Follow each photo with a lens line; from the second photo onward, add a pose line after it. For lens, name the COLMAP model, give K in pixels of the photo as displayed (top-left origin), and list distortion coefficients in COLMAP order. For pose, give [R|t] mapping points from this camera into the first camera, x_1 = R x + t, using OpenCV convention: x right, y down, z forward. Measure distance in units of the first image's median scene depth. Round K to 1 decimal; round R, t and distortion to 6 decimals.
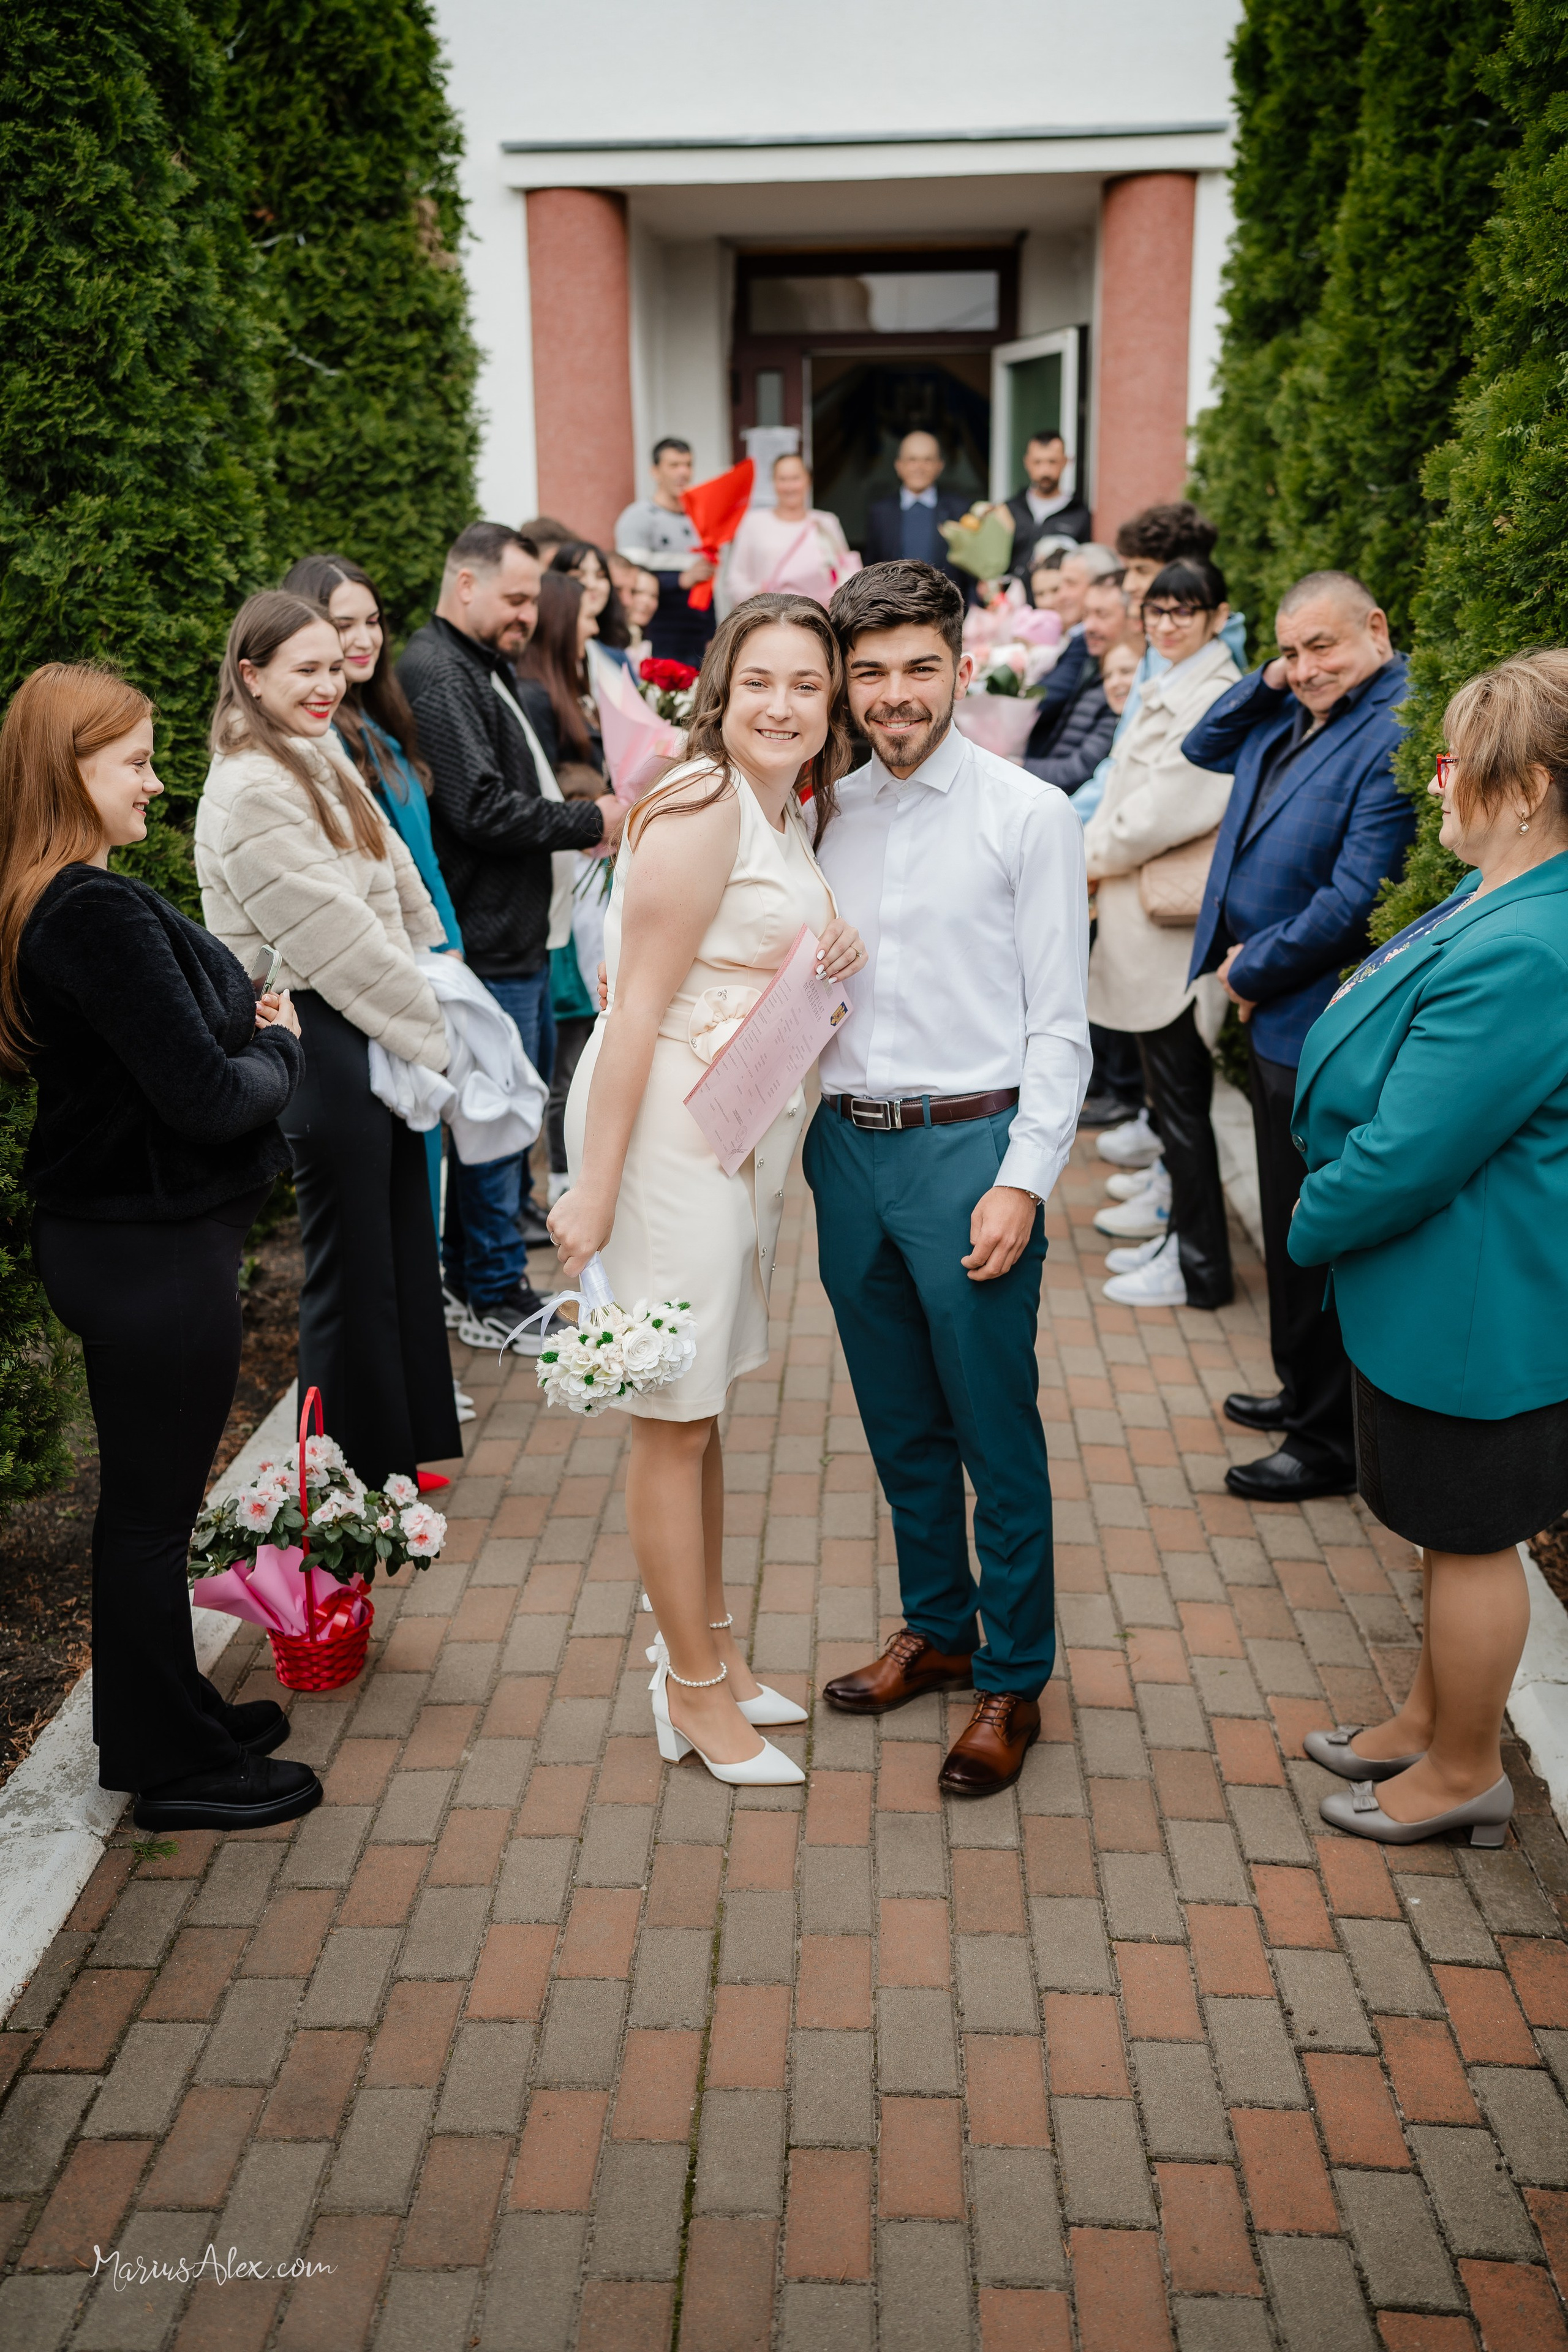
lens RADIAL K [[2219.3, 0, 784.0], [0, 2219.3, 1176.0], [0, 0, 1]] dist [-0.000709, 0.003627]
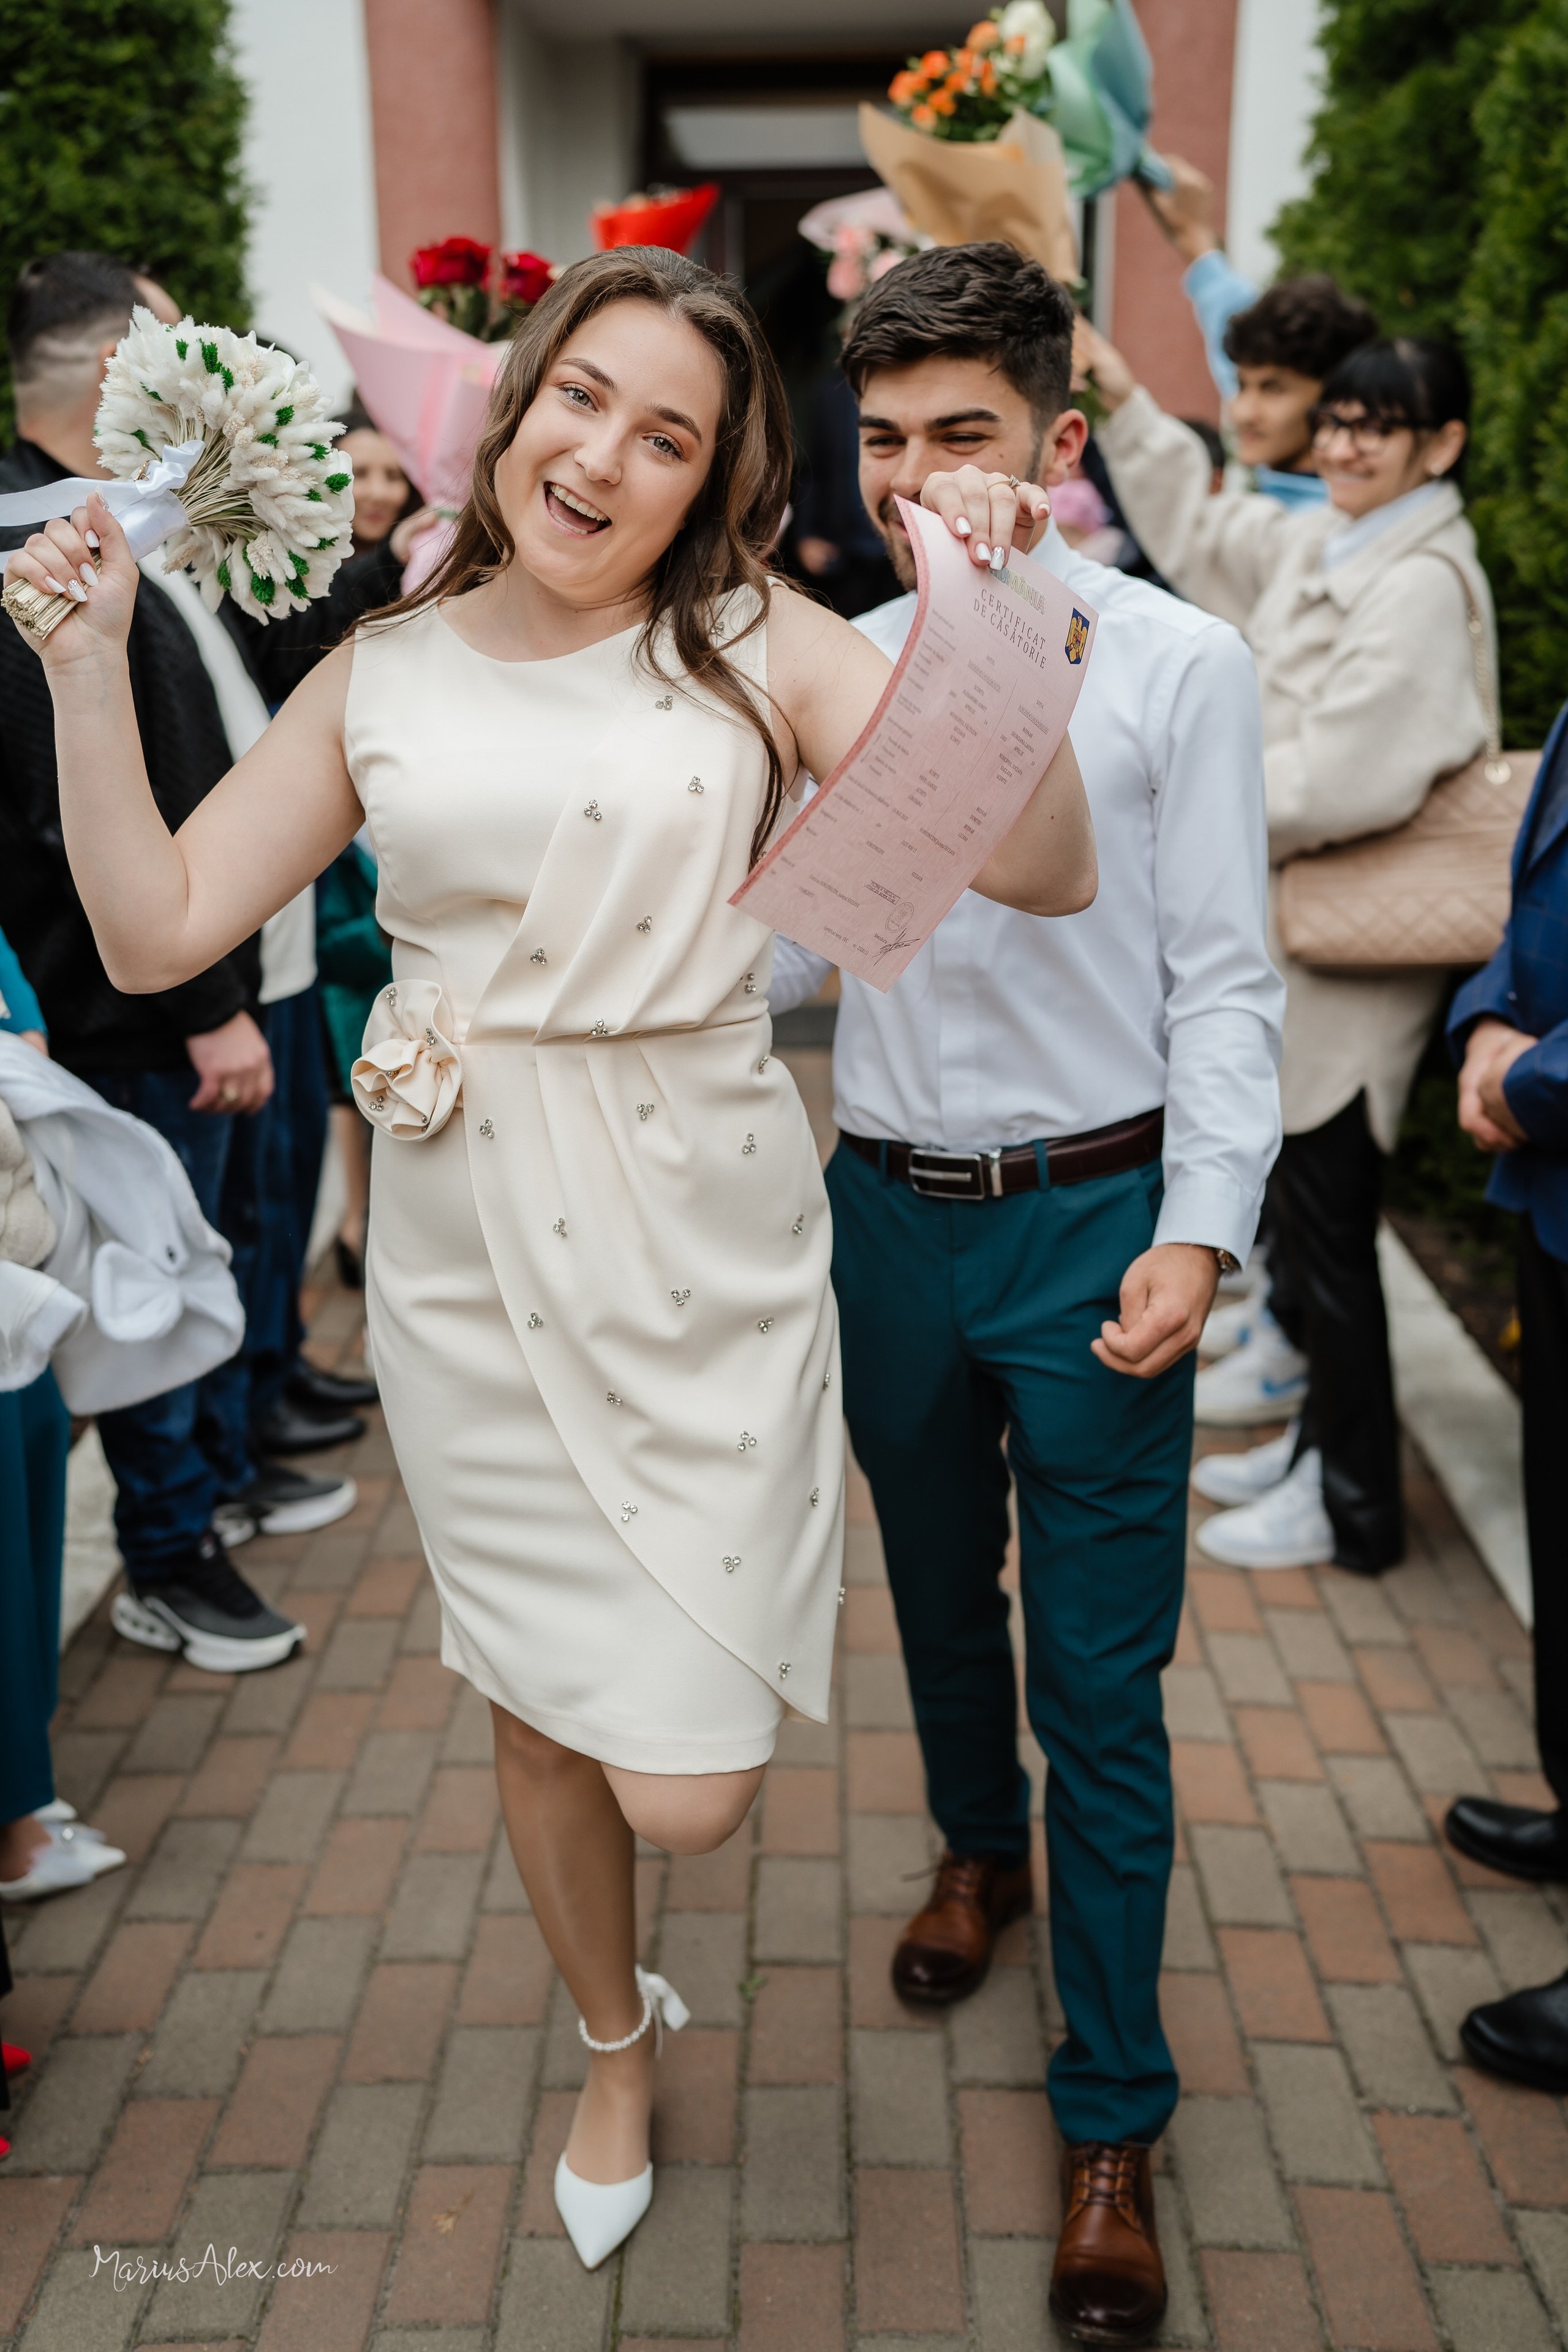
lens RADIAL K [[2152.9, 0, 780.8], [0, 2152.9, 1142.6], [0, 0, 1]] dist [-0.014129, 0.135166]
pose [[0.999669, -0.004004, 0.025398, 0.011917], [0.003769, 0.999950, 0.009271, -0.071050], [-0.025434, -0.009172, 0.999634, 0.424646]]
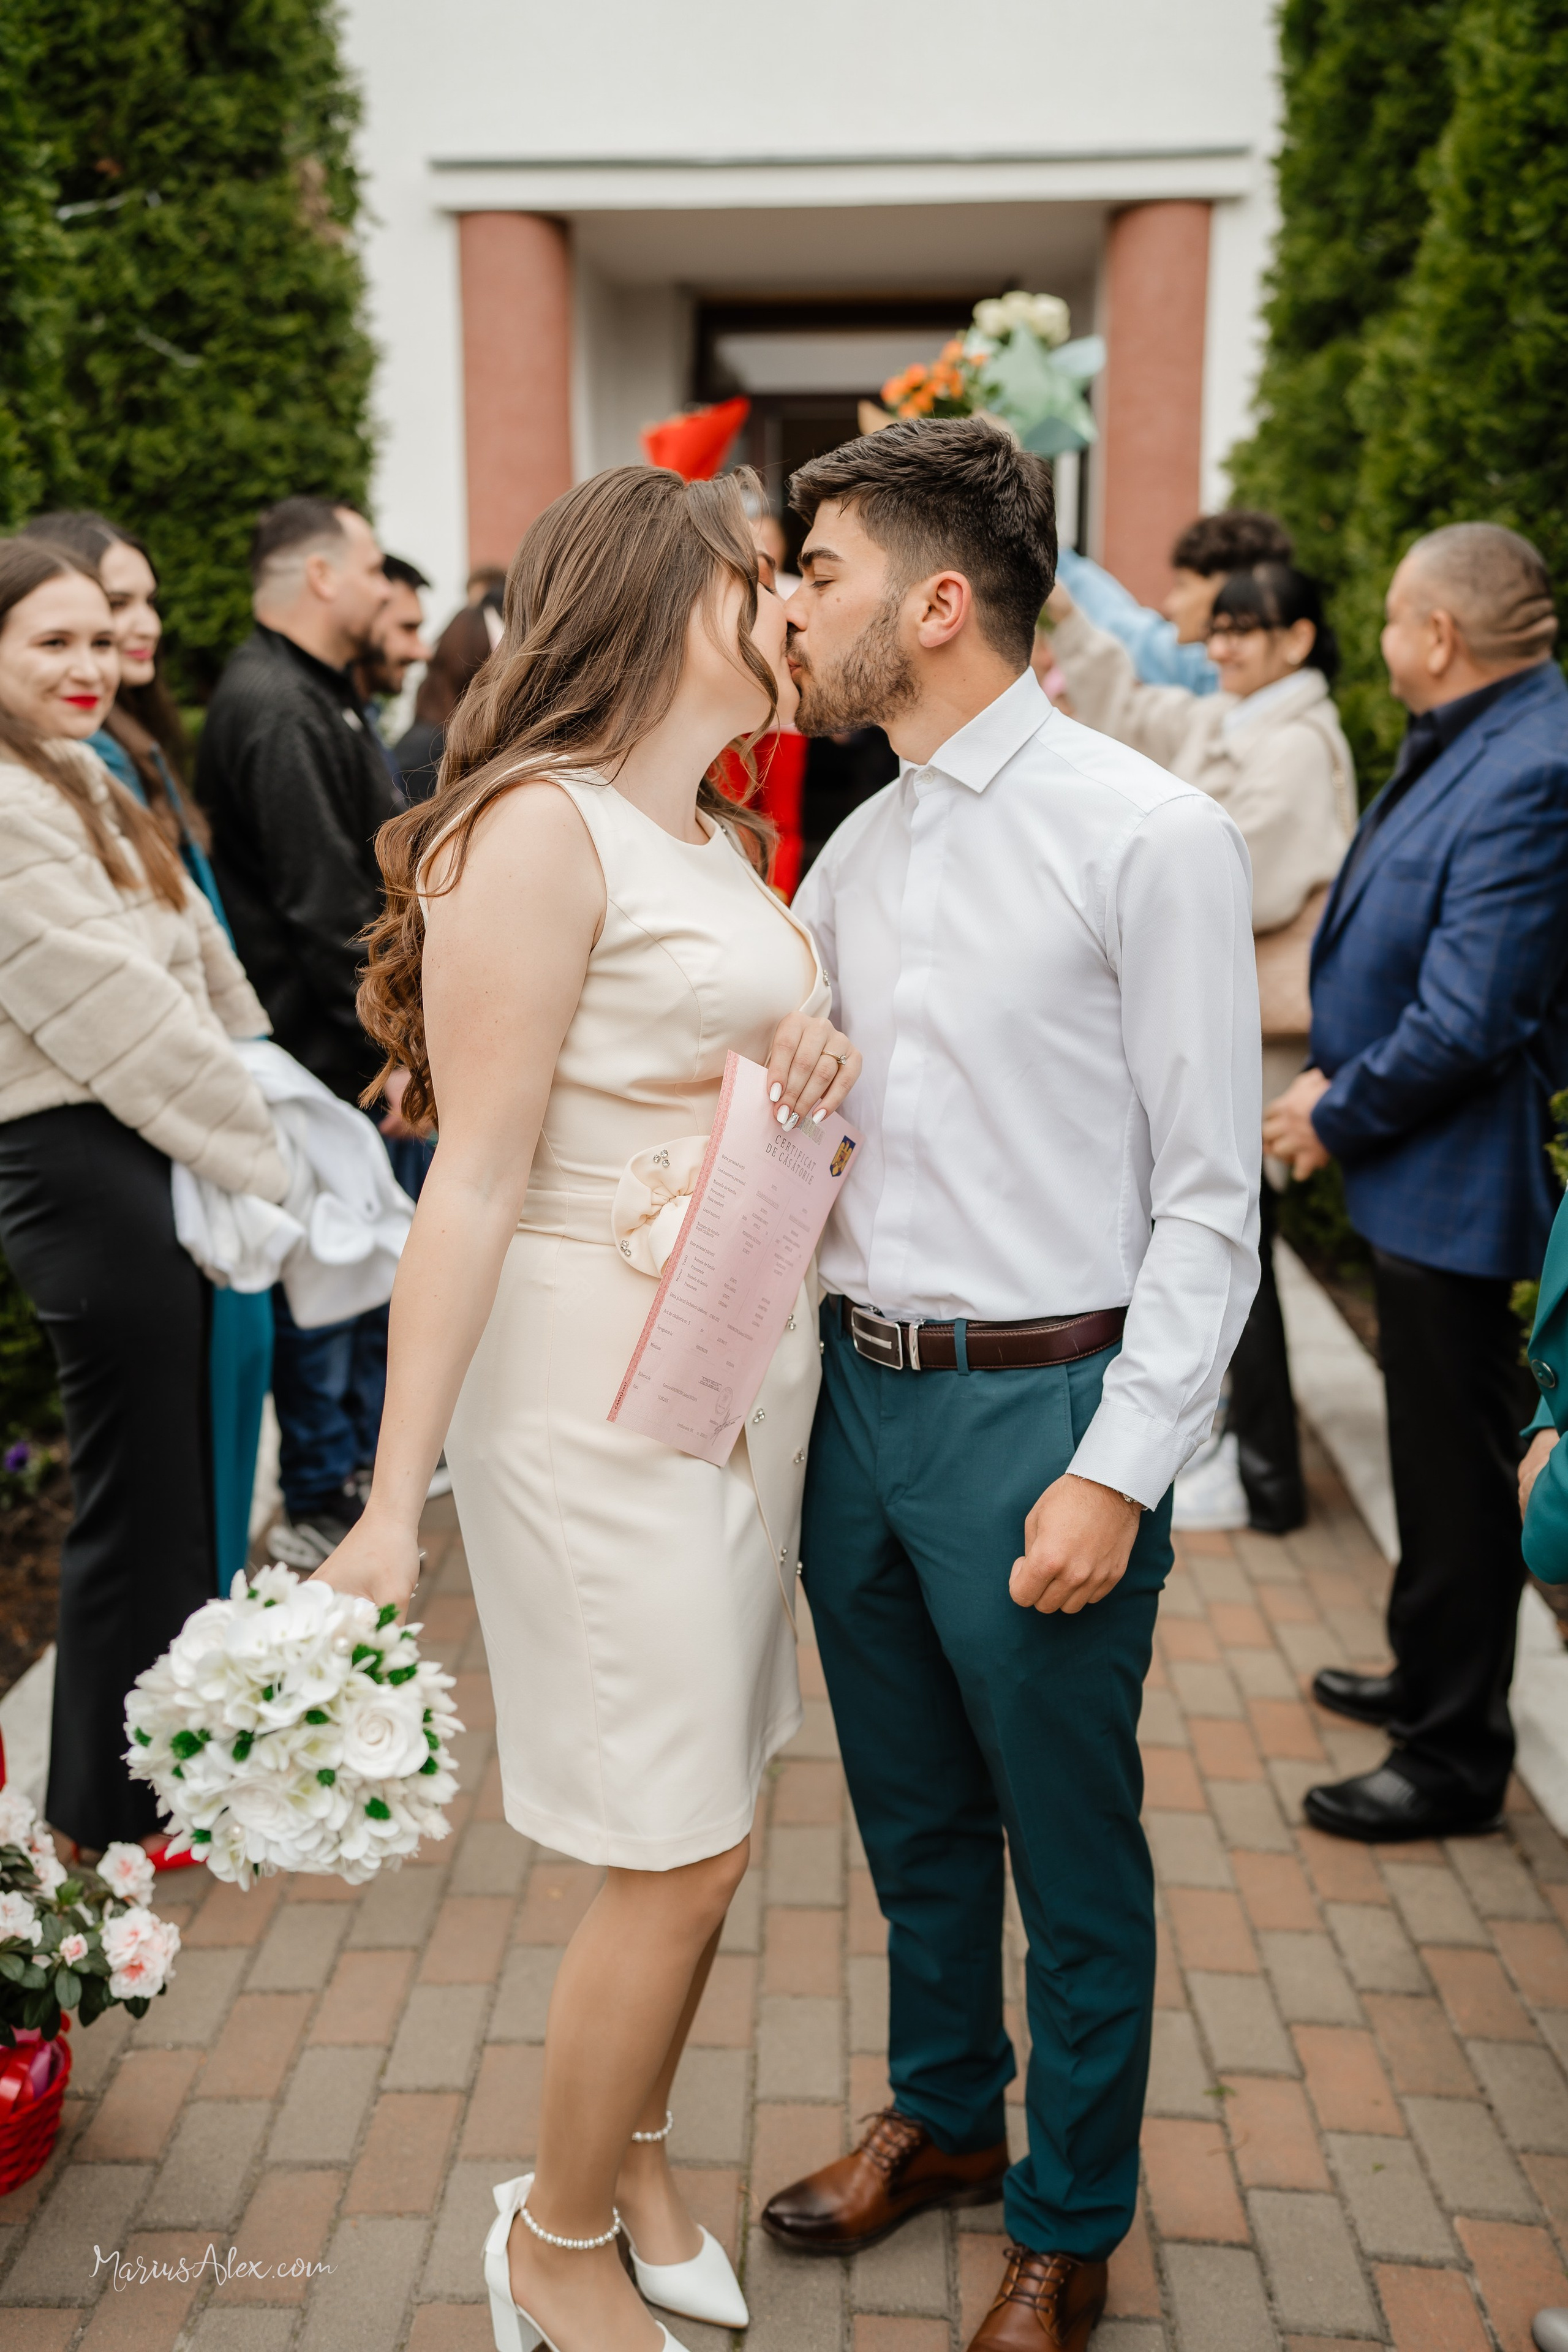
lens RADIAL K [[2188.3, 0, 784.0], [0, 2188.3, 1176.0], [0, 0, 1]] dist [0.017416, 0.005817]
pose [[0.999842, 0.009590, 0.014947, 0.008148], [-0.008709, 0.998282, -0.057933, -0.020029], [-0.015477, 0.057794, 0.998209, 0.248725]]
